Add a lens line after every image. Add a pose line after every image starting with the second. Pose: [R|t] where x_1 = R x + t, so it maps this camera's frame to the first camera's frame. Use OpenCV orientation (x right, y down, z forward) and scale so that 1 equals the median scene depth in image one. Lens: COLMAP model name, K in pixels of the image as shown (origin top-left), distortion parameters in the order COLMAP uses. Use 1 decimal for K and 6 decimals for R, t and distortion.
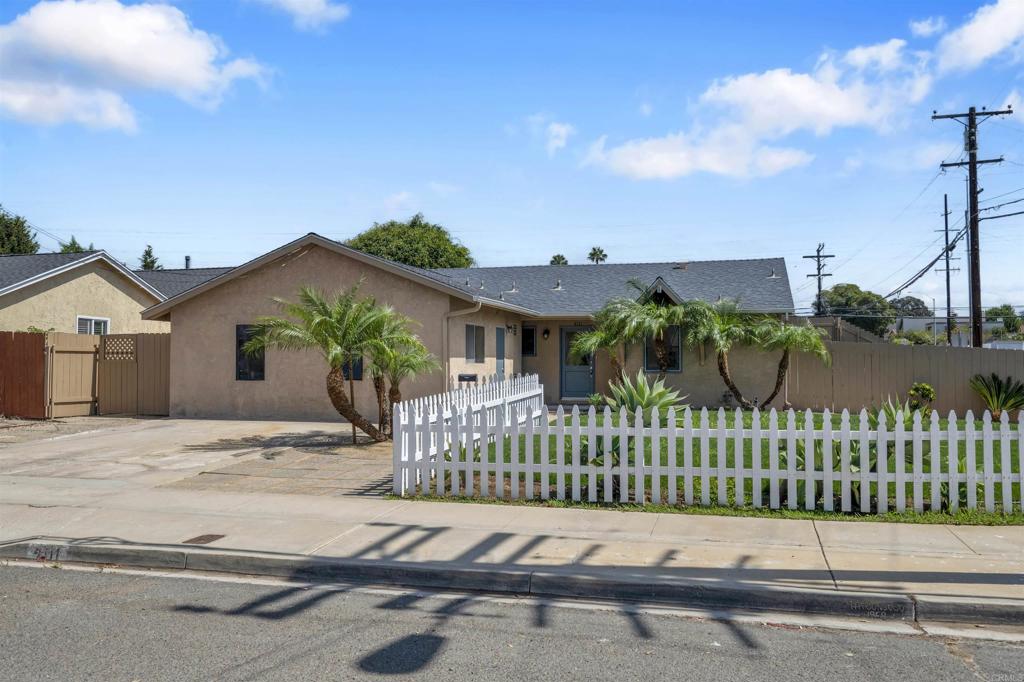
lens RADIAL K [[885.9, 0, 512.0], [0, 885.9, 341.0], [0, 0, 1]] dist [0.001423, -0.004458]
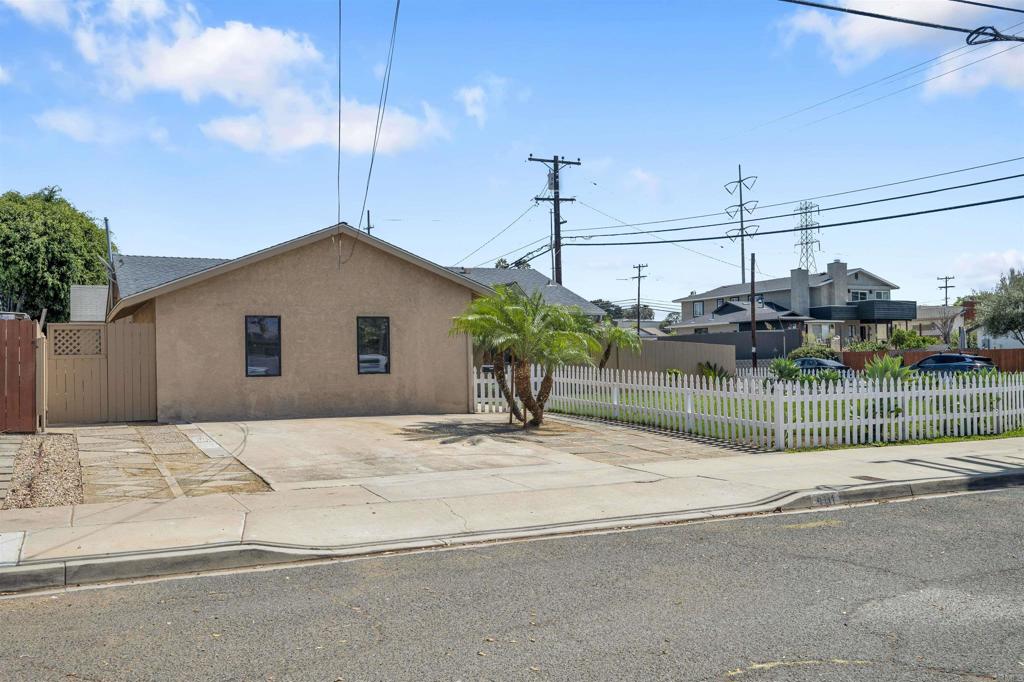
lens RADIAL K [[885.9, 0, 512.0], [0, 885.9, 341.0], [0, 0, 1]] dist [0.001423, -0.004458]
pose [[0.757754, 0.003160, 0.652533, -0.687393], [-0.004066, 0.999992, -0.000122, 0.006684], [-0.652528, -0.002561, 0.757760, 0.138712]]
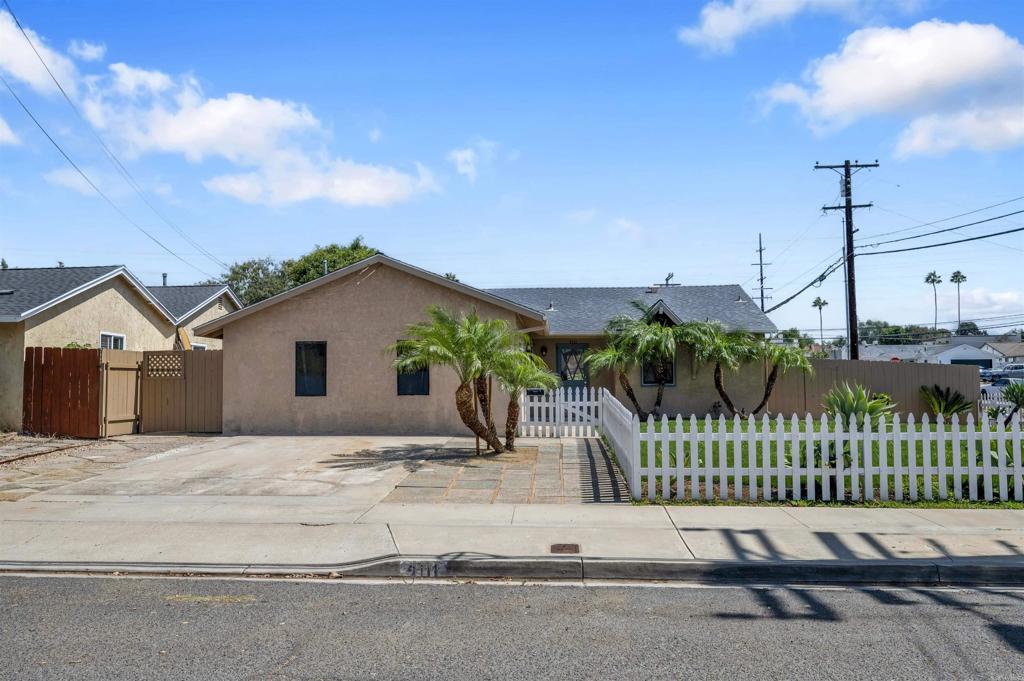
lens RADIAL K [[819.5, 0, 512.0], [0, 819.5, 340.5], [0, 0, 1]] dist [0.002562, -0.001708]
pose [[0.981309, 0.003007, 0.192415, -0.246650], [0.001459, 0.999733, -0.023064, 0.002631], [-0.192433, 0.022913, 0.981043, 0.034559]]
